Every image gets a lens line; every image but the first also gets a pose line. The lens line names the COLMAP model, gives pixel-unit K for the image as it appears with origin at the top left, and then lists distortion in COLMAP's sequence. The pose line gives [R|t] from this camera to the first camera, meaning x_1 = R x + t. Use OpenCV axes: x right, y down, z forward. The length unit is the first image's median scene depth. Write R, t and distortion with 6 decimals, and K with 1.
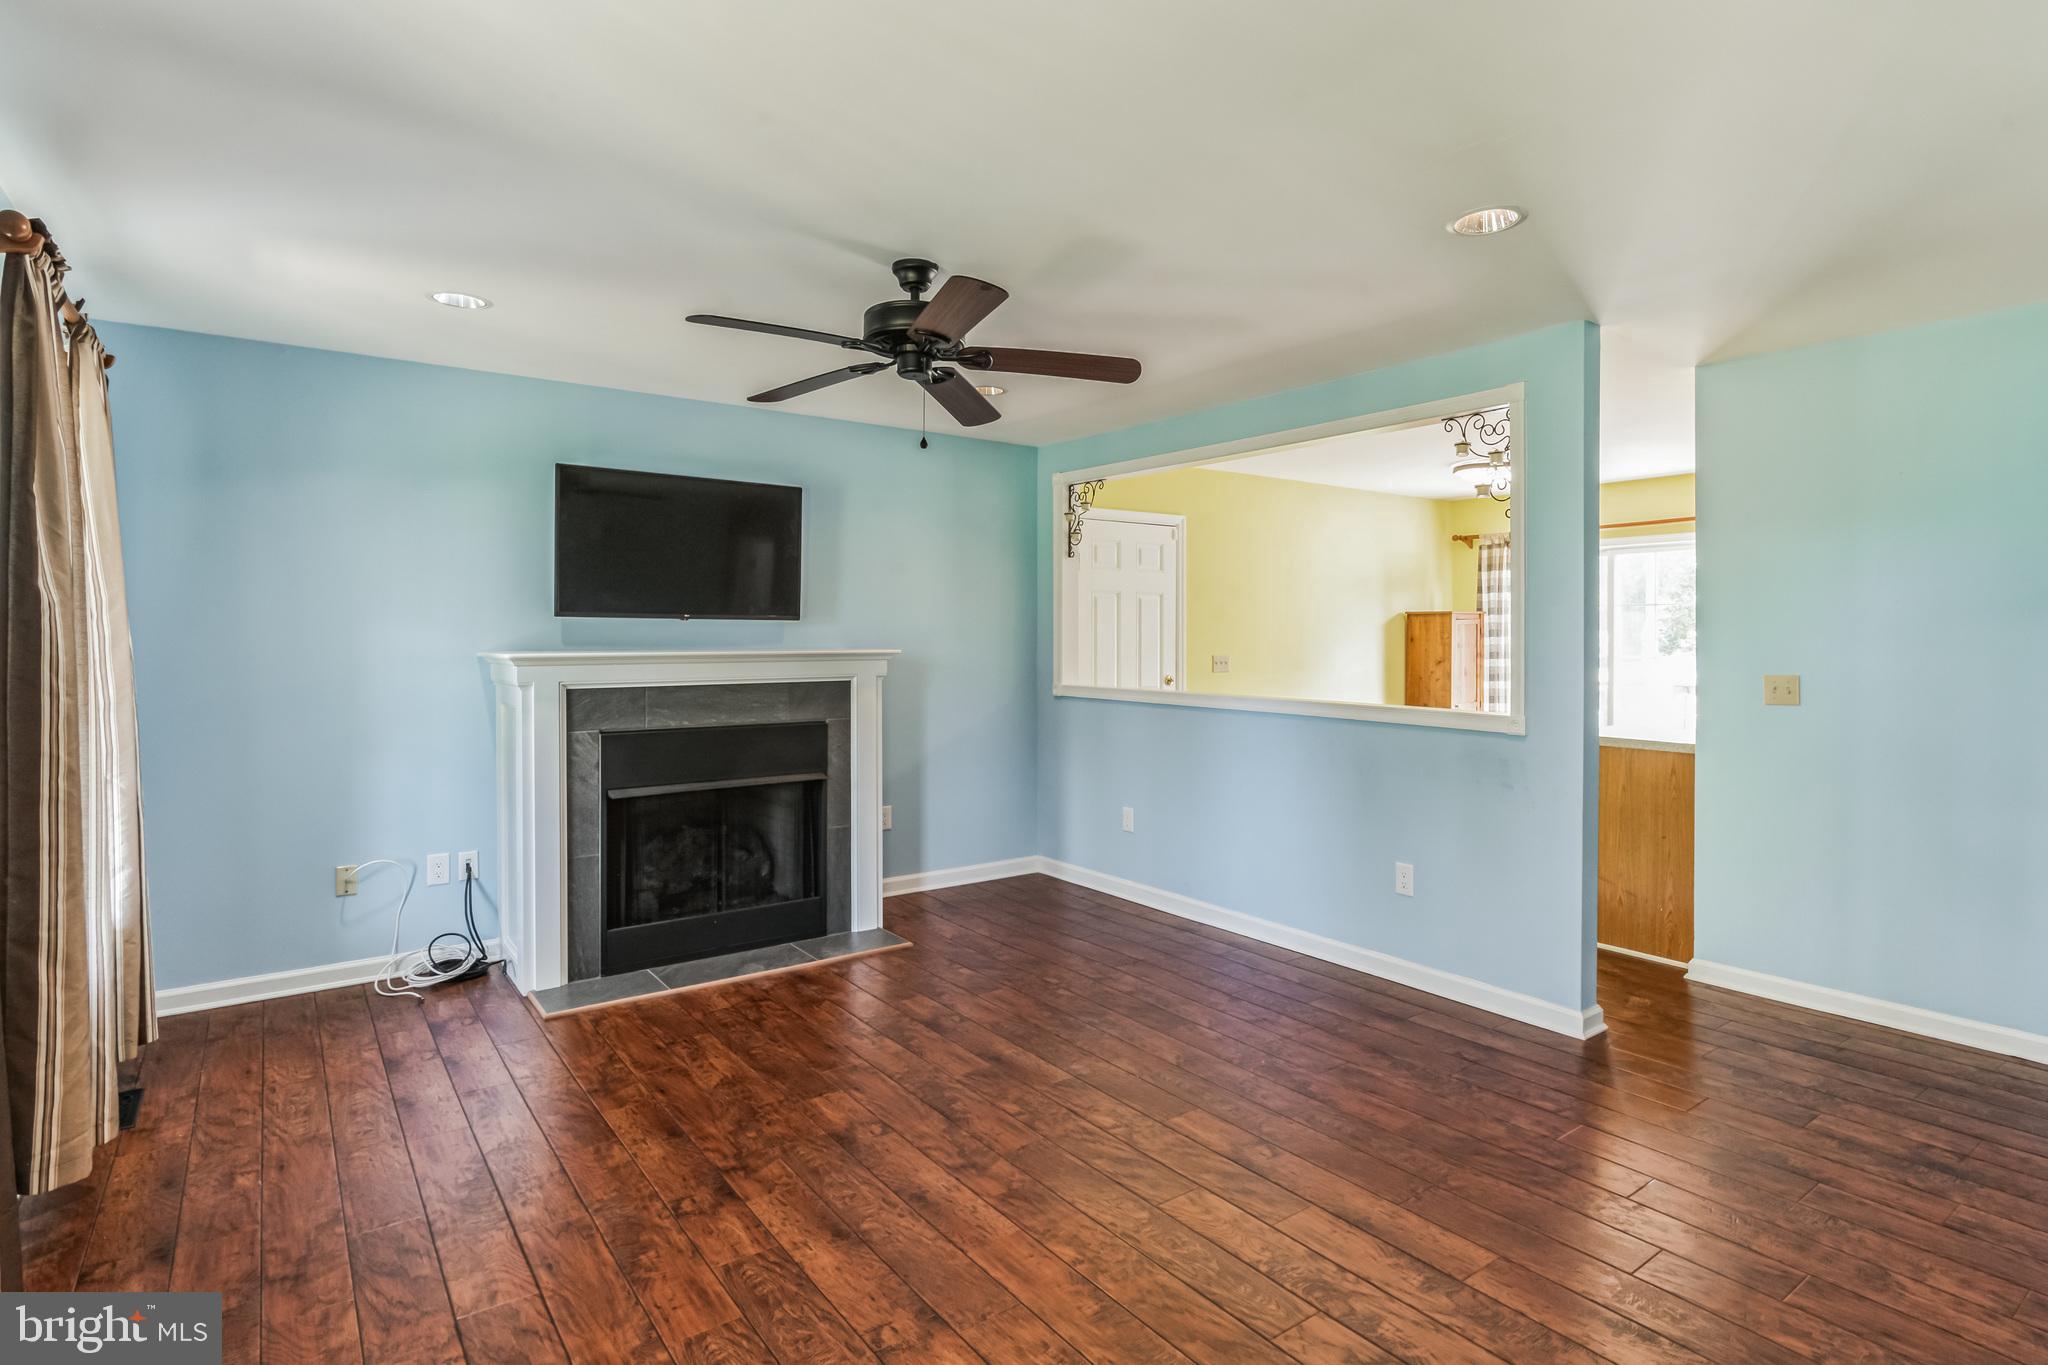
lens RADIAL K [[1031.8, 0, 1027.3], [0, 1031.8, 646.2], [0, 0, 1]] dist [-0.002012, -0.000789]
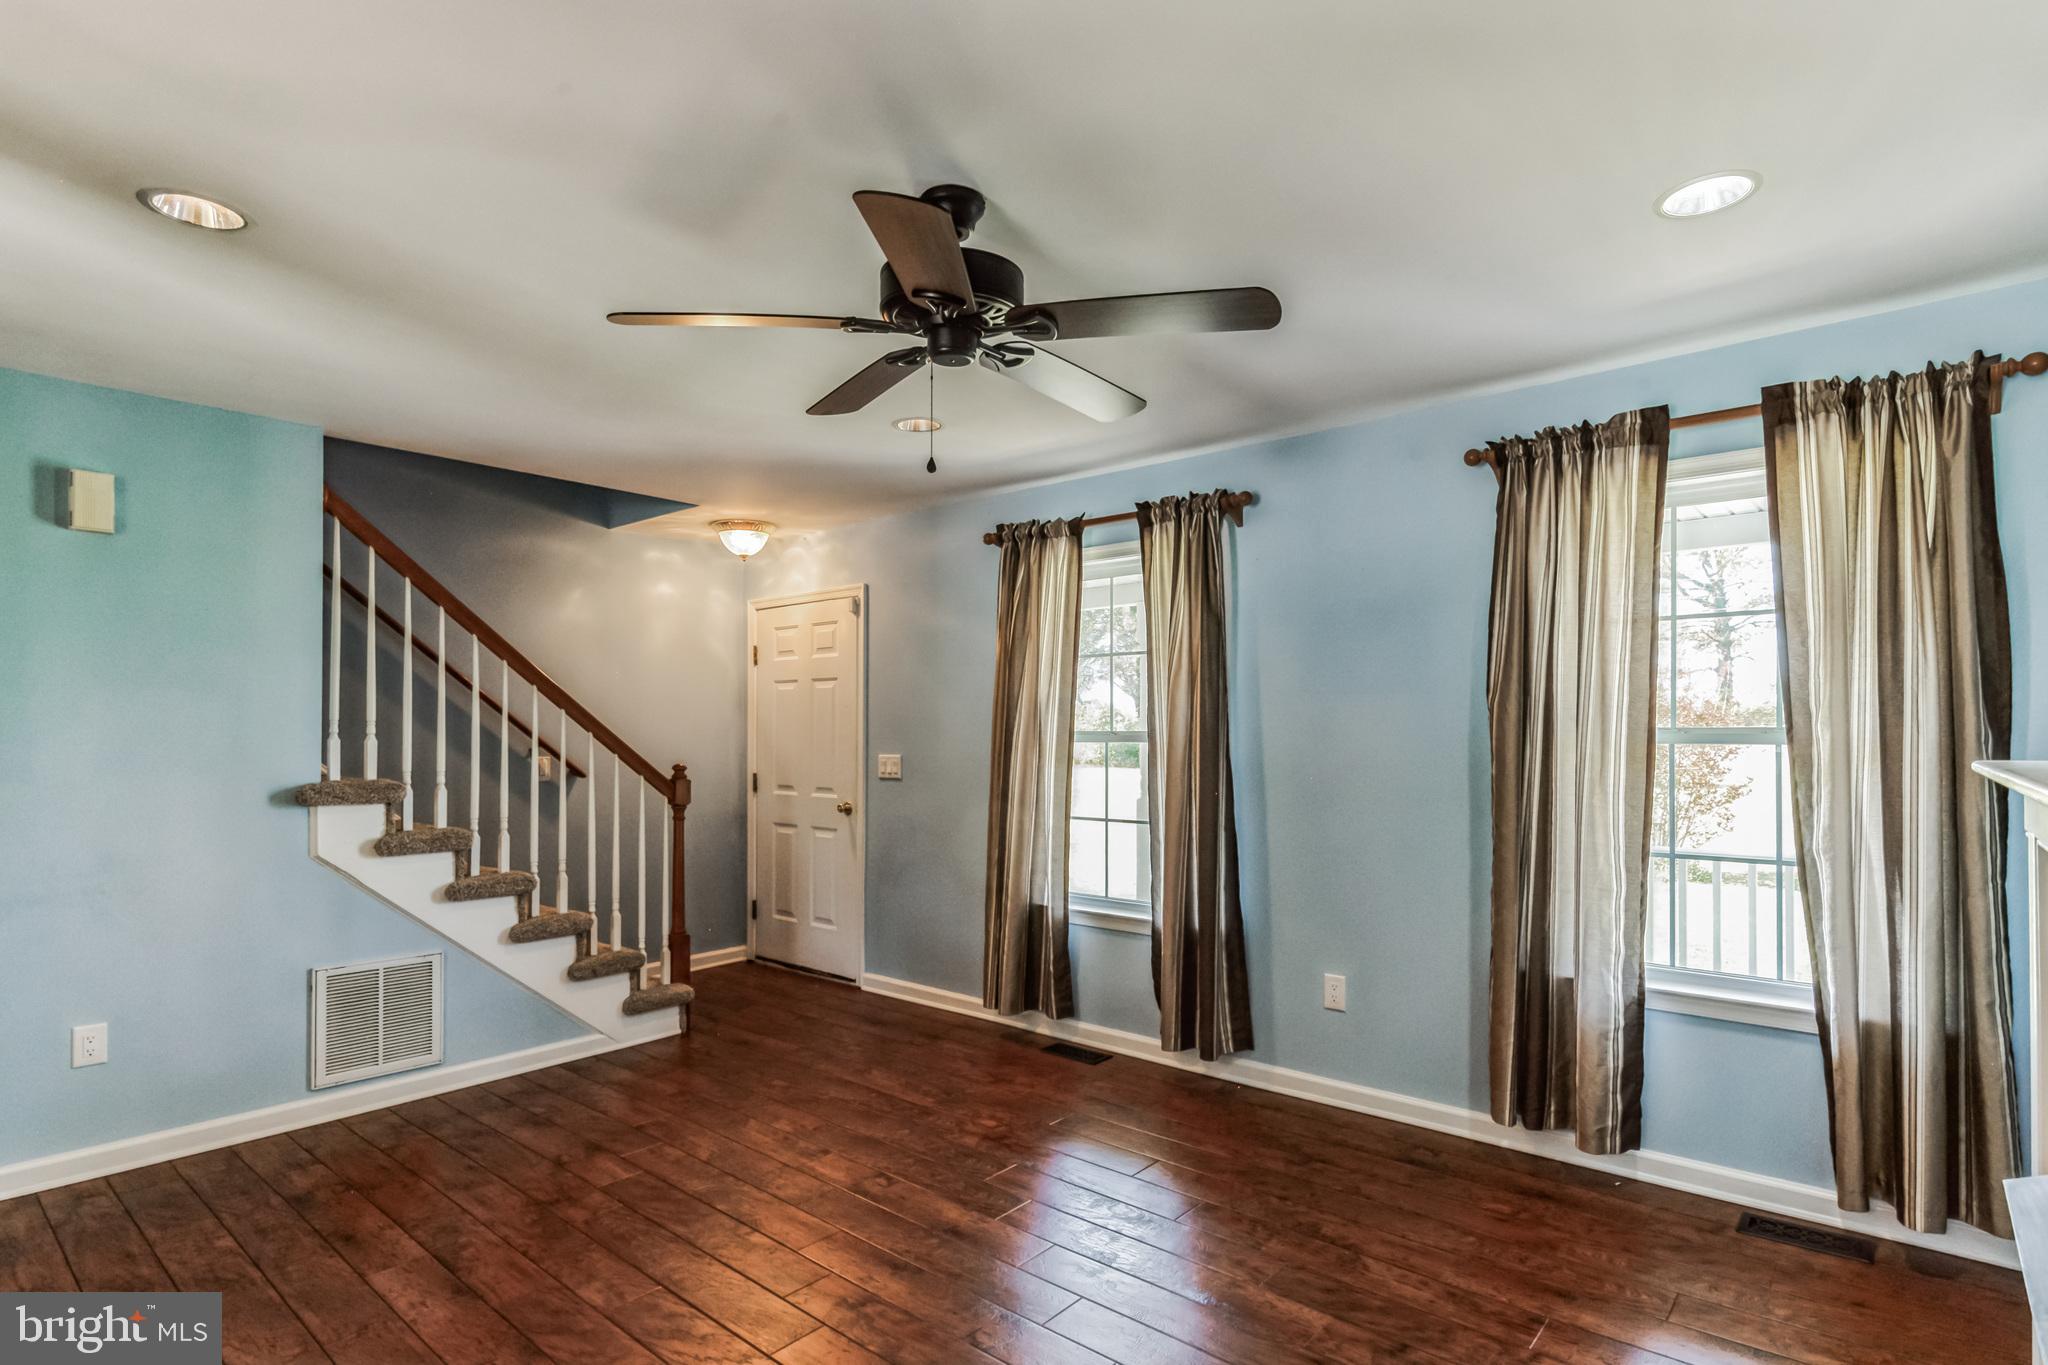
lens RADIAL K [[1041.2, 0, 1040.5], [0, 1041.2, 729.6], [0, 0, 1]] dist [-0.000767, -0.000579]
pose [[-0.970695, 0.006887, -0.240217, 0.002559], [0.006336, 0.999975, 0.003068, -0.005635], [0.240232, 0.001456, -0.970714, 1.445876]]
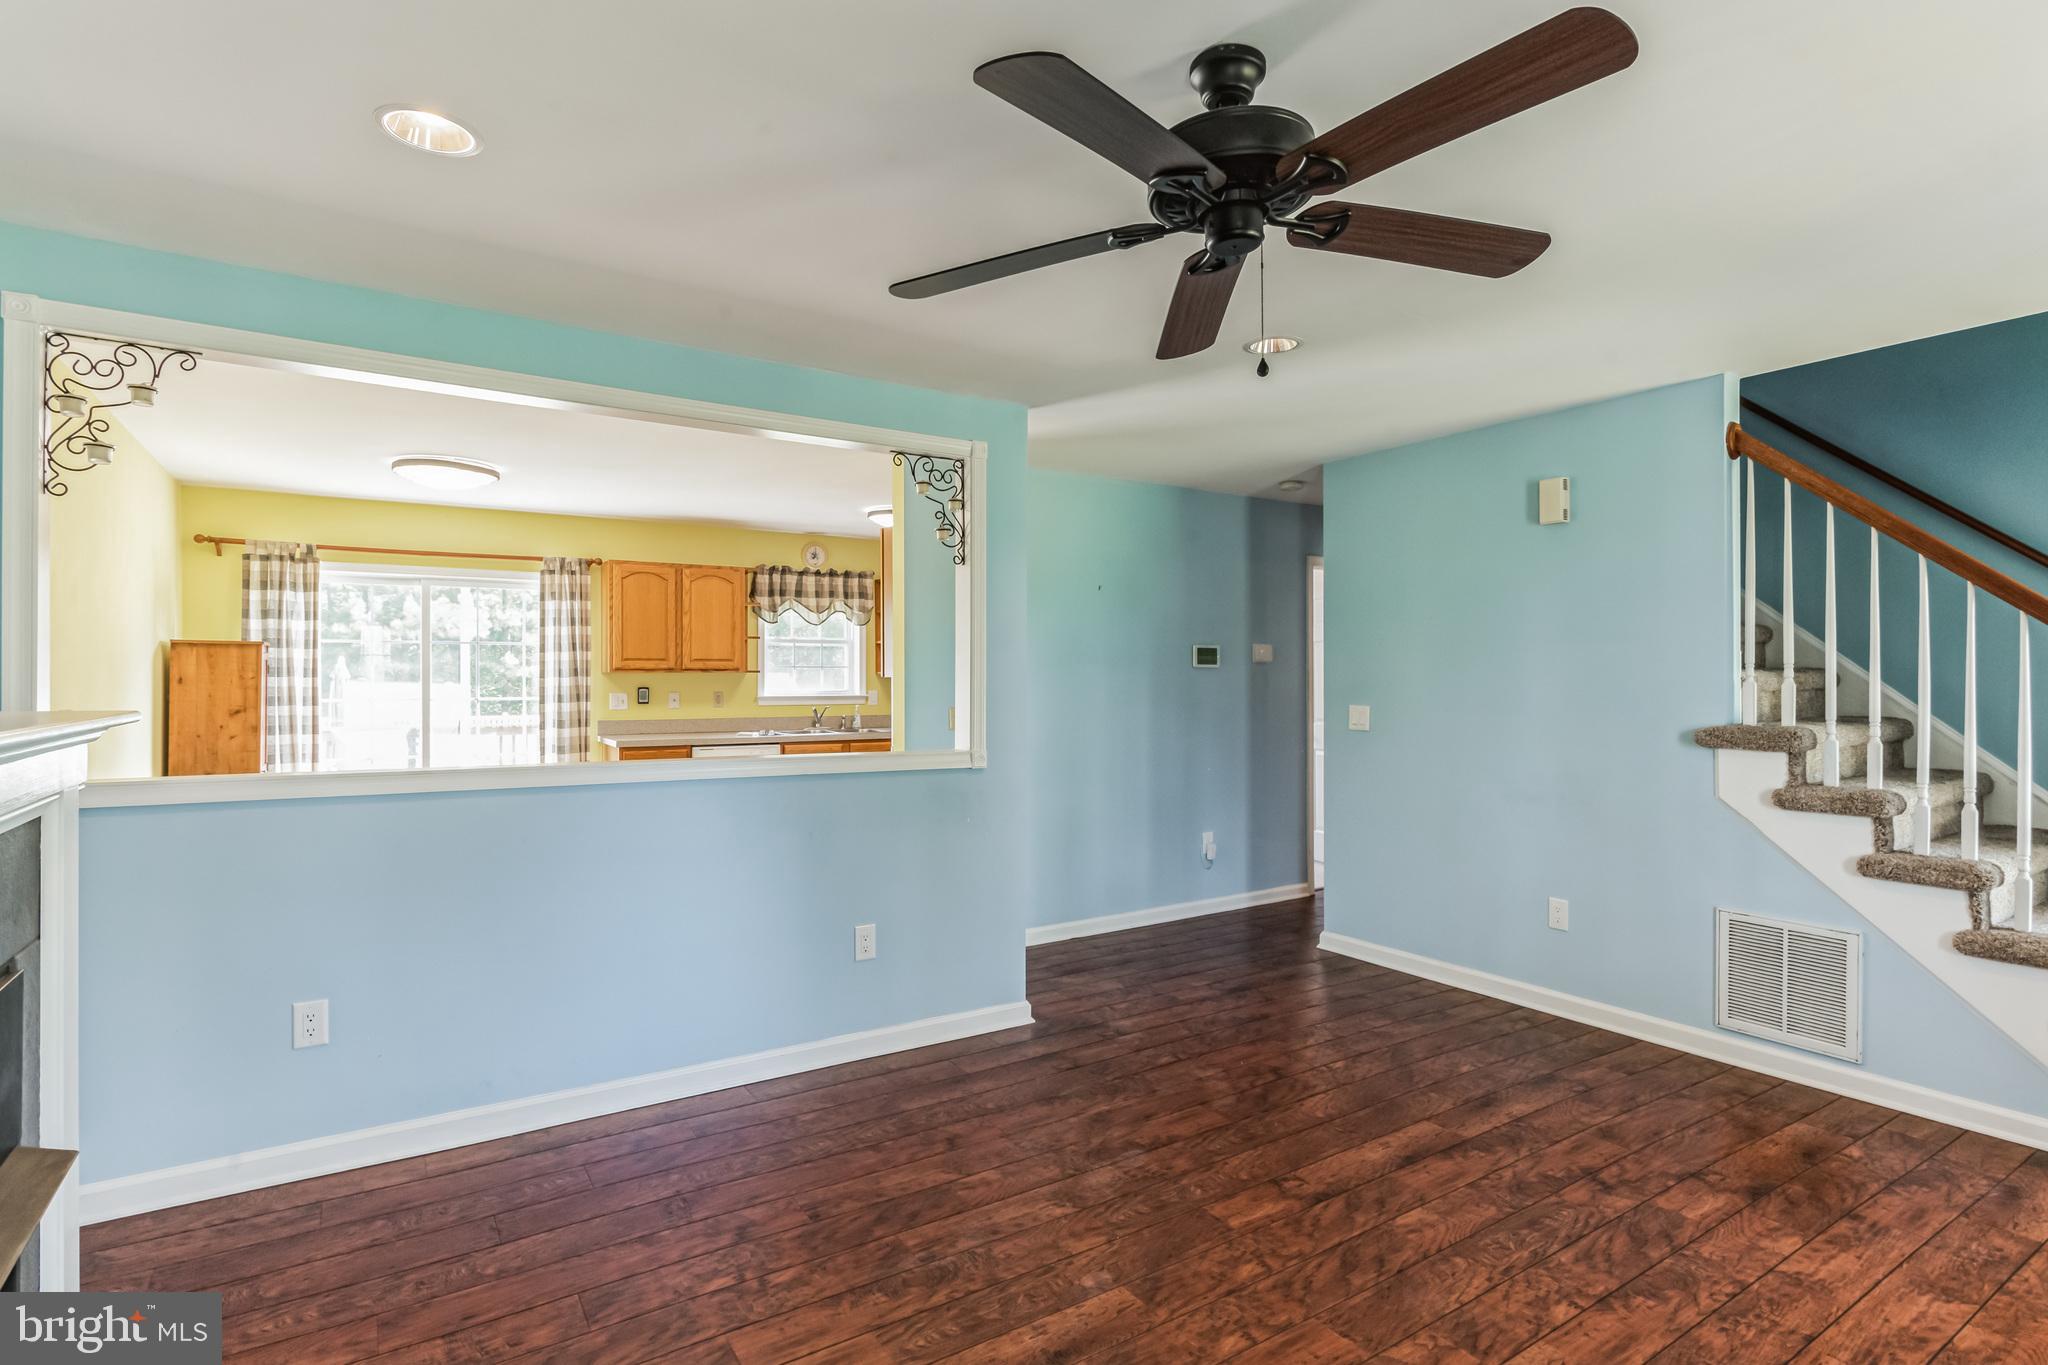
lens RADIAL K [[1024.5, 0, 1018.3], [0, 1024.5, 674.4], [0, 0, 1]] dist [-0.002642, -0.001441]
pose [[0.051280, 0.009412, 0.998640, -0.607627], [0.006264, 0.999933, -0.009746, -0.000870], [-0.998665, 0.006756, 0.051218, 0.932267]]
